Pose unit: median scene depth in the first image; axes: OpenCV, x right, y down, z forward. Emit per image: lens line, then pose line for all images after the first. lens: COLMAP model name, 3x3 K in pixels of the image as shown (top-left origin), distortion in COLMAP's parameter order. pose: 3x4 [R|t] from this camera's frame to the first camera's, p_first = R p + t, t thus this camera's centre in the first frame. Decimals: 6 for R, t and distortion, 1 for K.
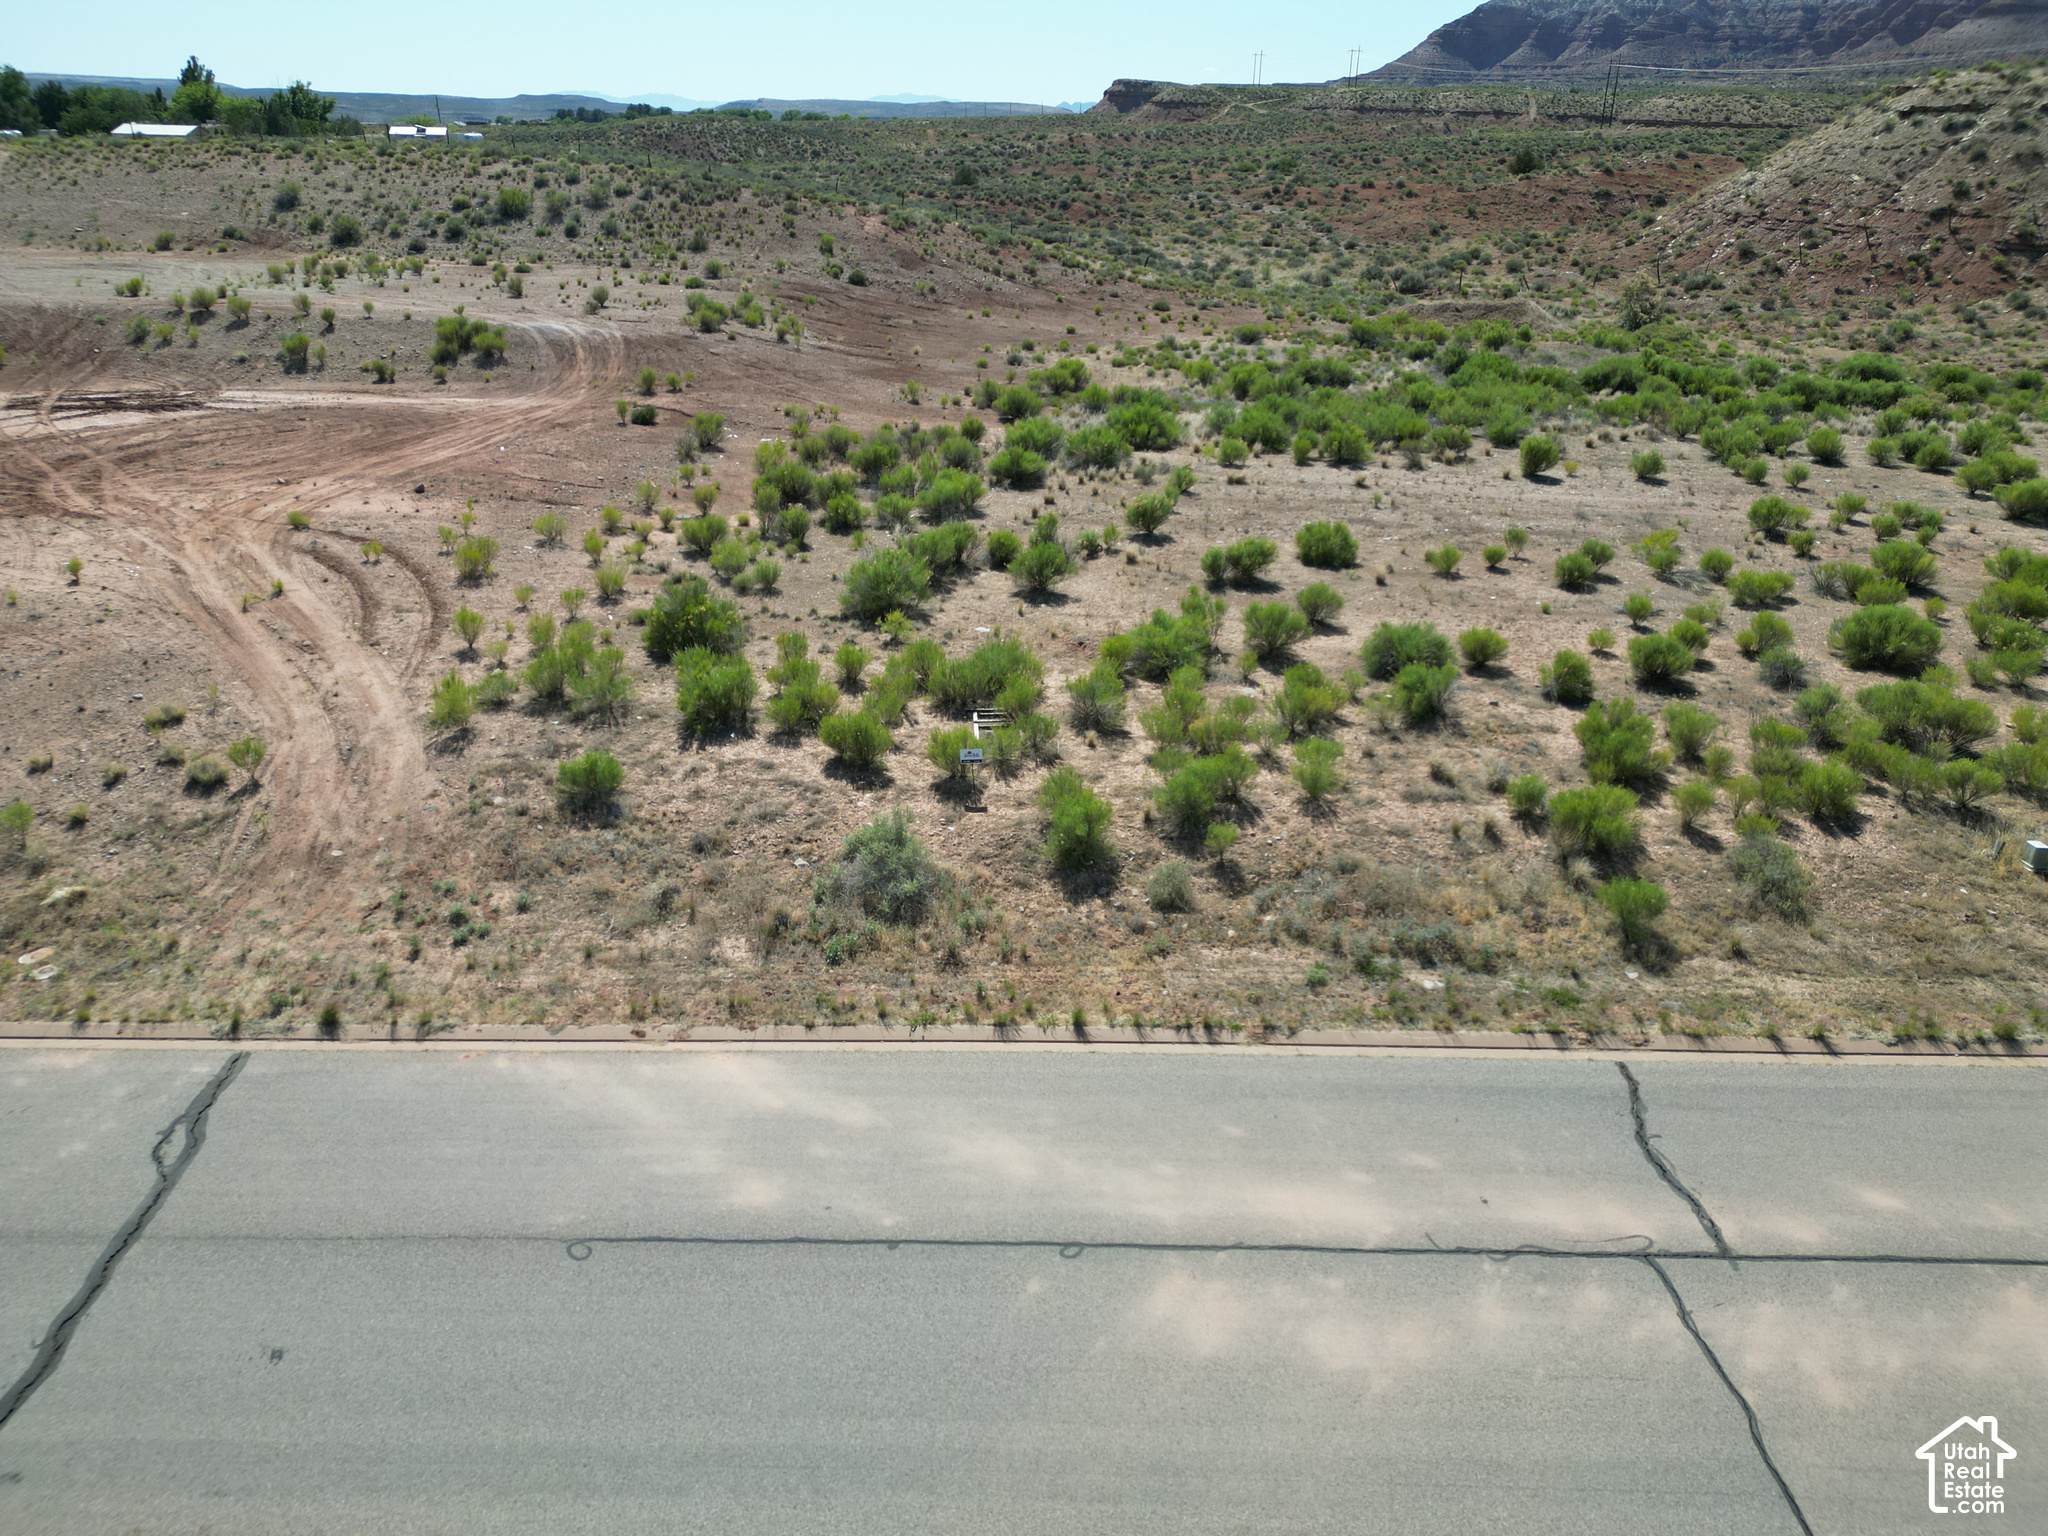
lens RADIAL K [[1444.7, 0, 1024.0], [0, 1444.7, 768.0], [0, 0, 1]] dist [-0.076160, 0.063145]
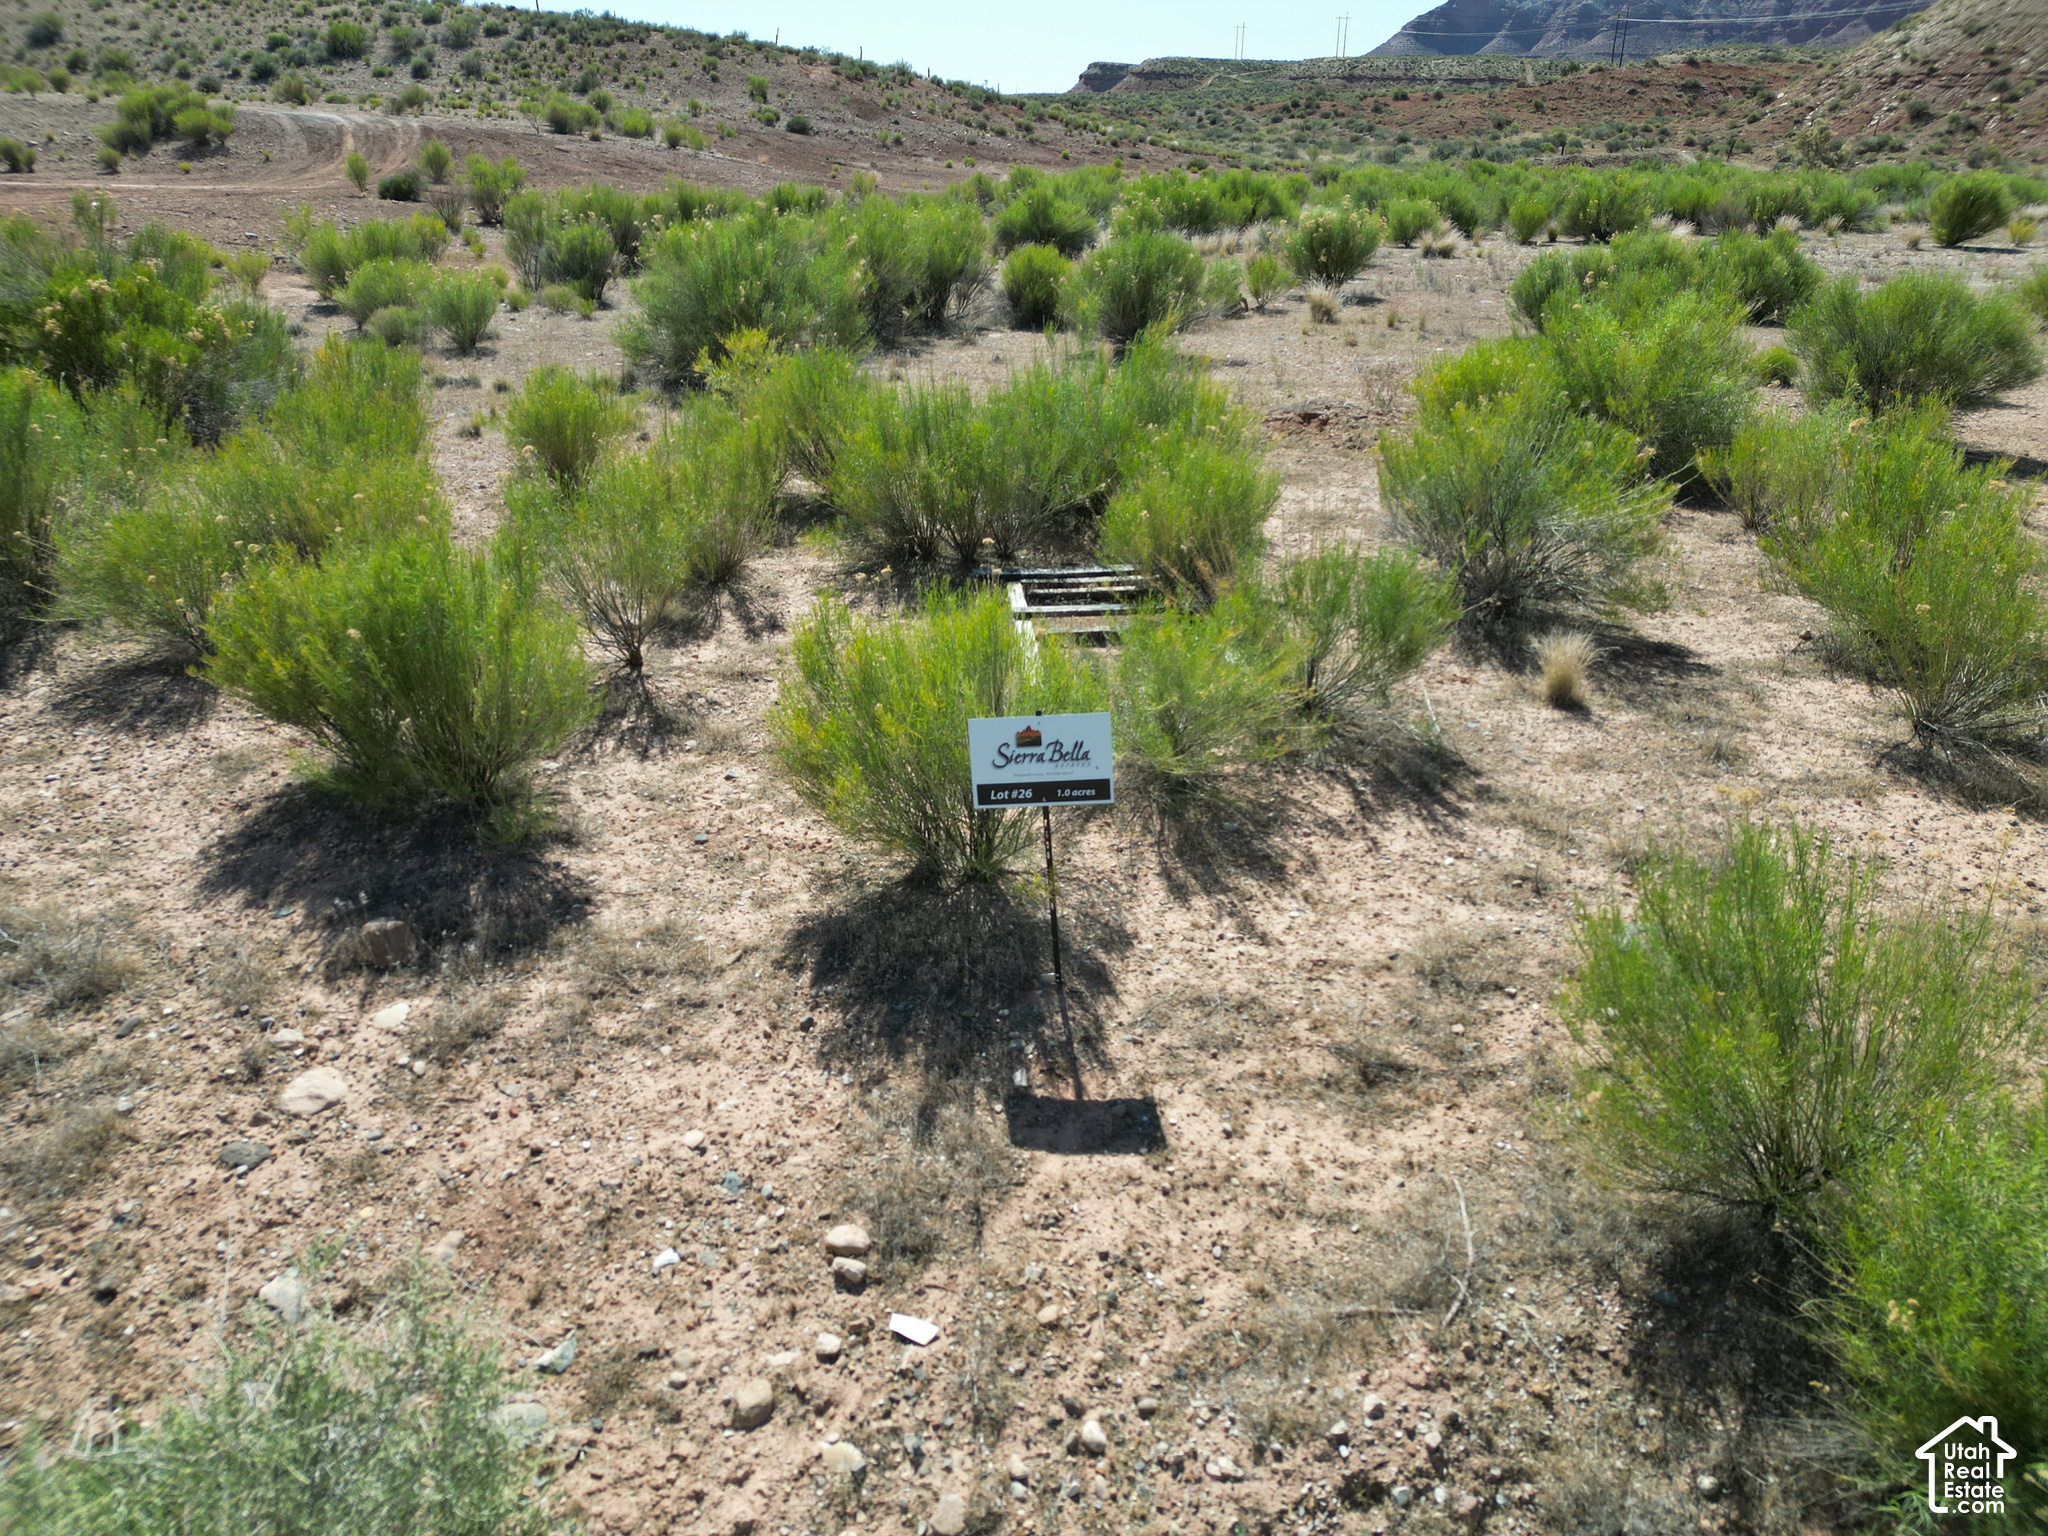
lens RADIAL K [[1444.7, 0, 1024.0], [0, 1444.7, 768.0], [0, 0, 1]] dist [-0.076160, 0.063145]
pose [[0.999827, -0.012778, 0.013547, -0.011410], [0.012779, 0.999918, 0.000017, -0.002107], [-0.013546, 0.000156, 0.999908, 0.238837]]
